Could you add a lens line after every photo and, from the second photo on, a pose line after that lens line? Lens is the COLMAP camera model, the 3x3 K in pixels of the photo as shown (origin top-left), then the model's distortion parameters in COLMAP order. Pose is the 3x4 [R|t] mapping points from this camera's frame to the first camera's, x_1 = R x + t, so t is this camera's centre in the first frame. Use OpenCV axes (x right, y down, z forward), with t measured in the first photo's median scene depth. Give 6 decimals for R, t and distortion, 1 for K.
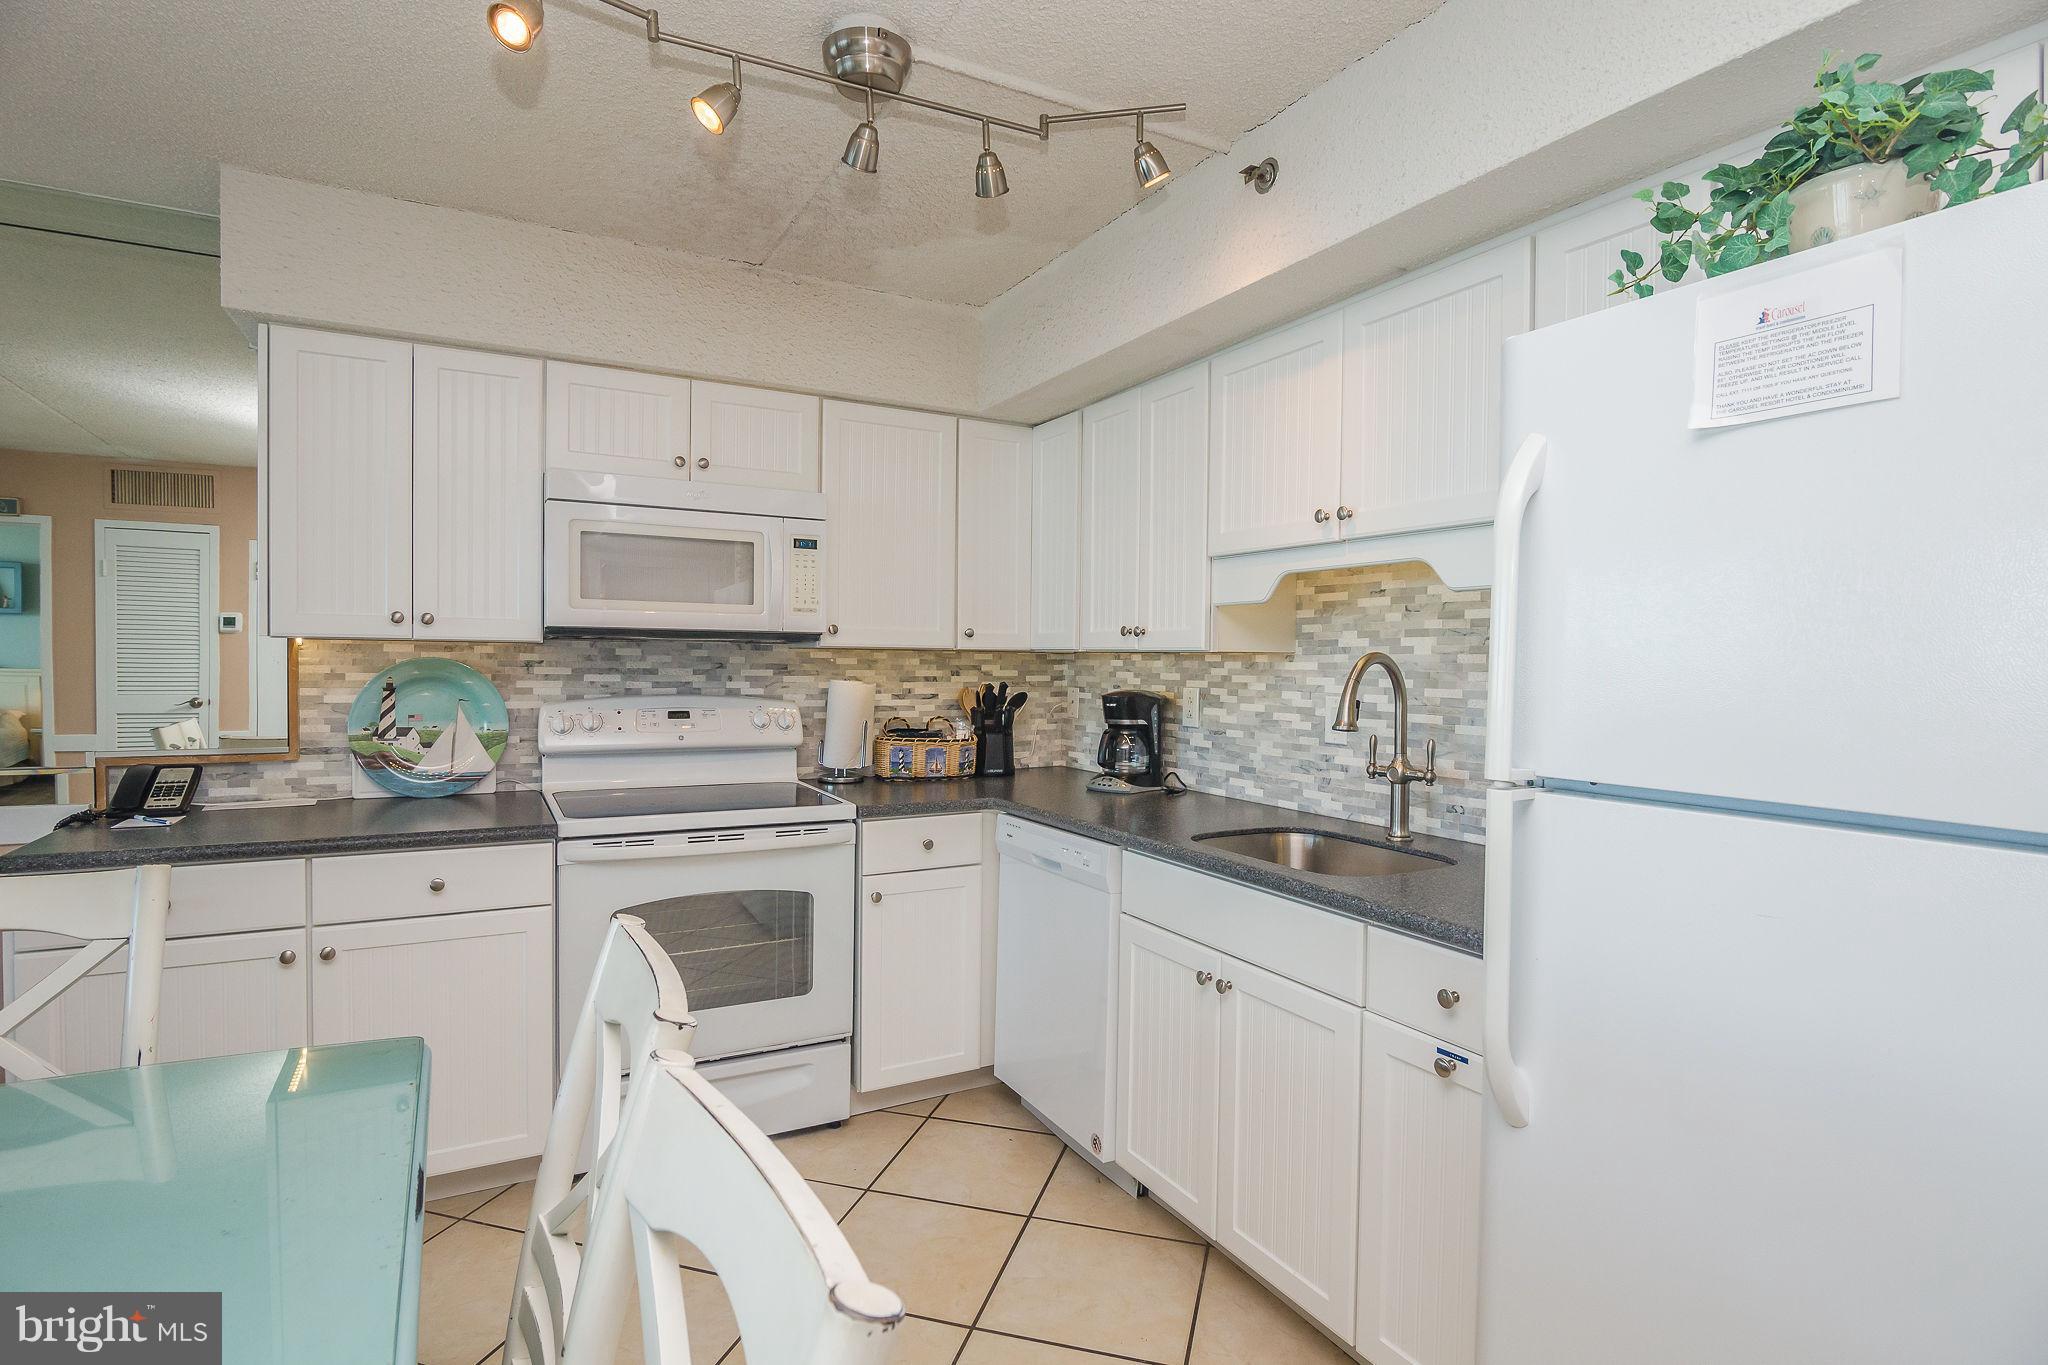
lens RADIAL K [[1014.8, 0, 1024.7], [0, 1014.8, 677.3], [0, 0, 1]] dist [-0.018051, -0.001318]
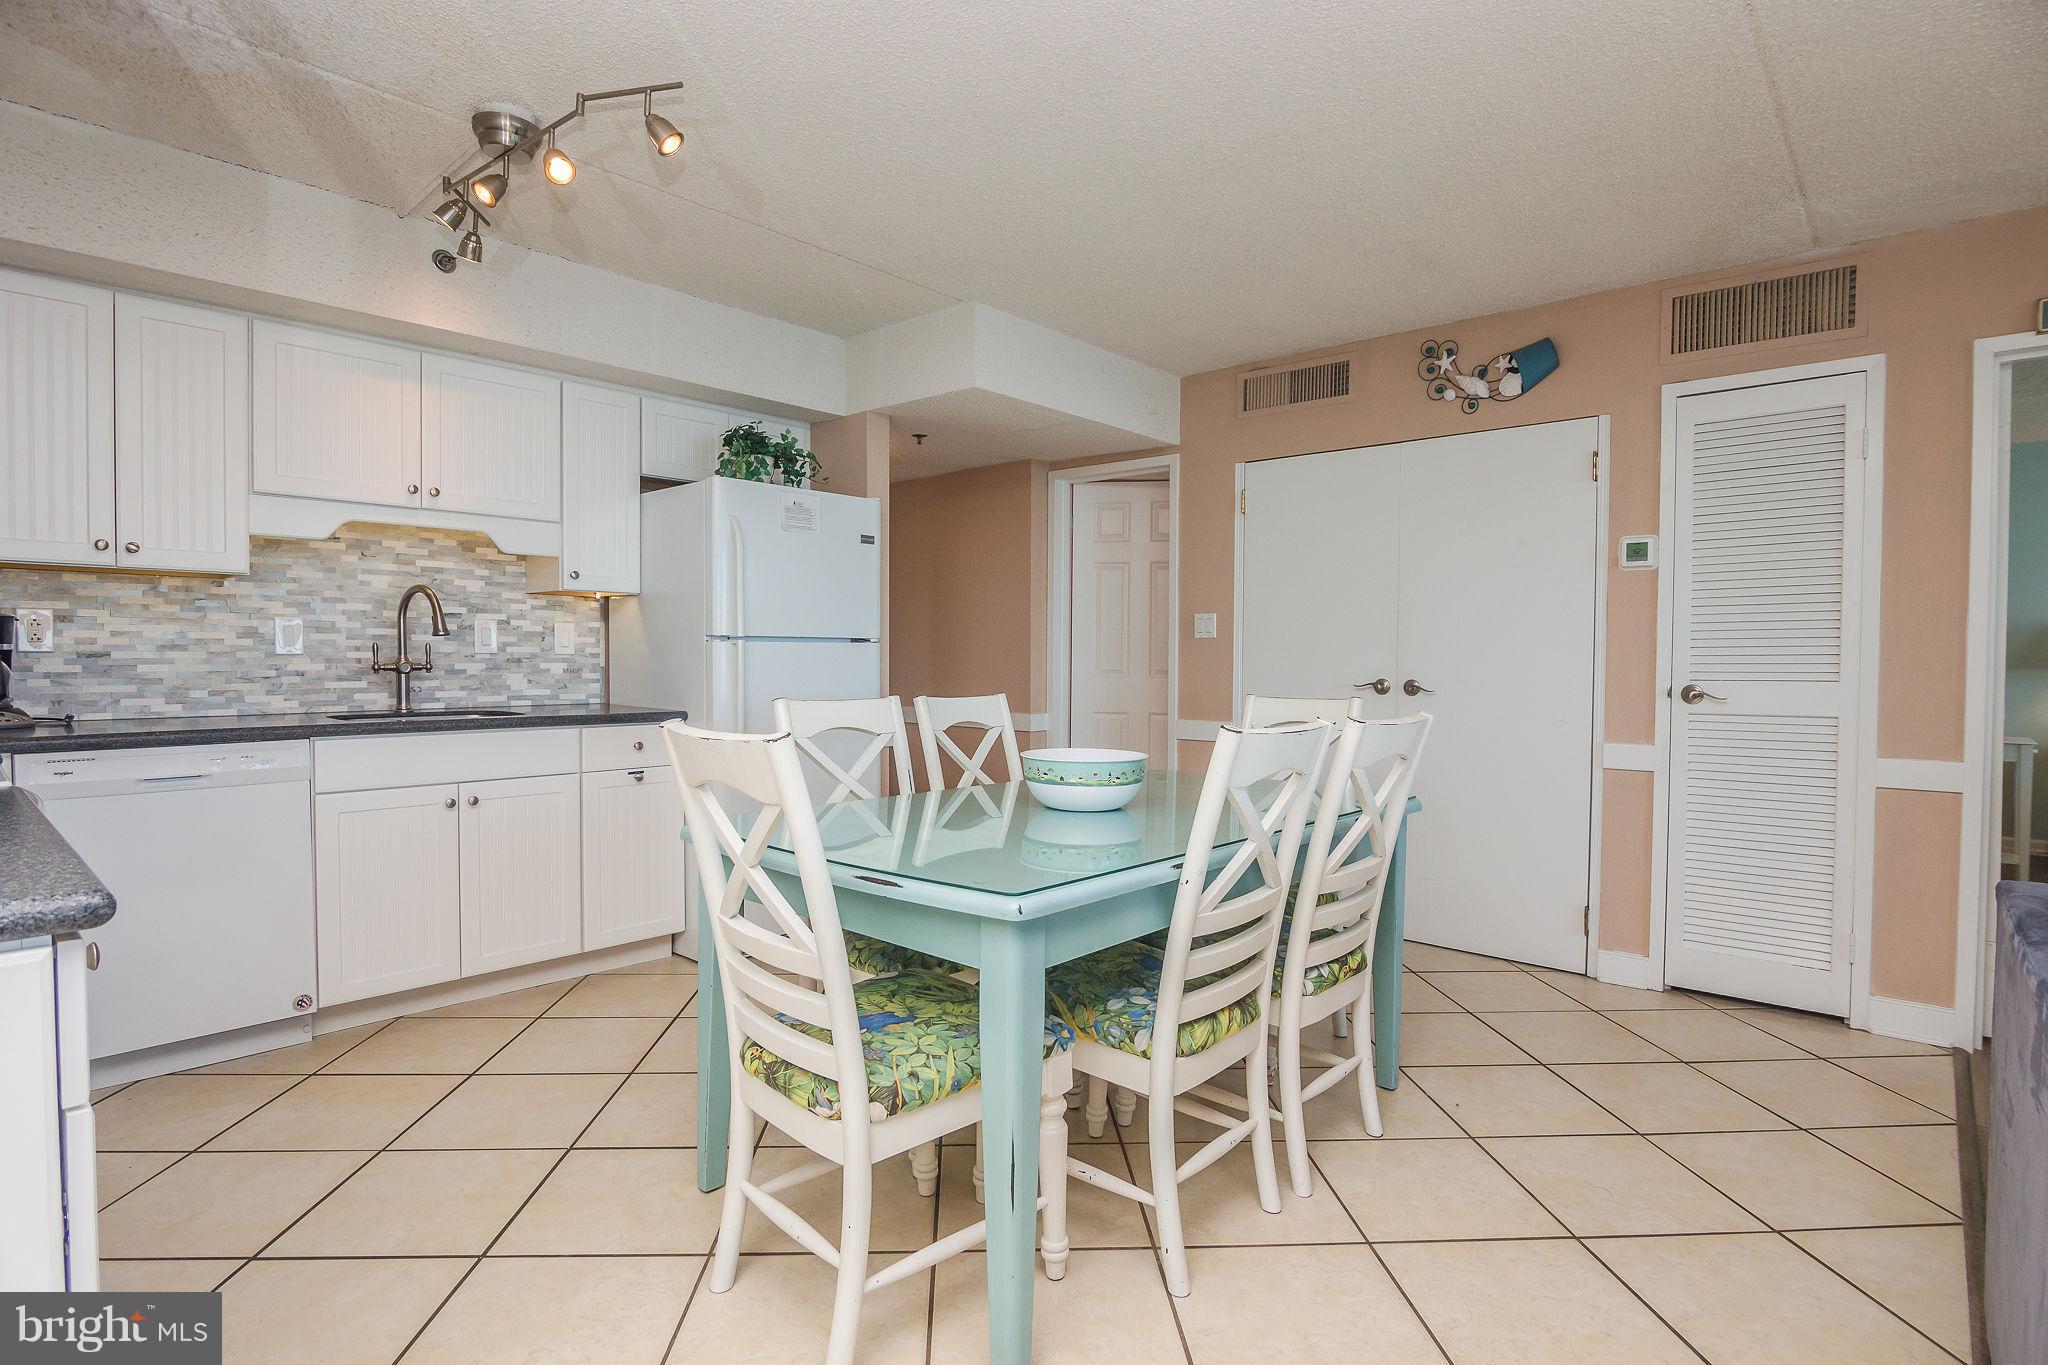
lens RADIAL K [[1008.8, 0, 1020.5], [0, 1008.8, 680.3], [0, 0, 1]] dist [-0.018394, -0.000607]
pose [[-0.326282, -0.038005, 0.944508, -1.111247], [0.007501, 0.999056, 0.042791, 0.049403], [-0.945243, 0.021046, -0.325689, 0.527686]]
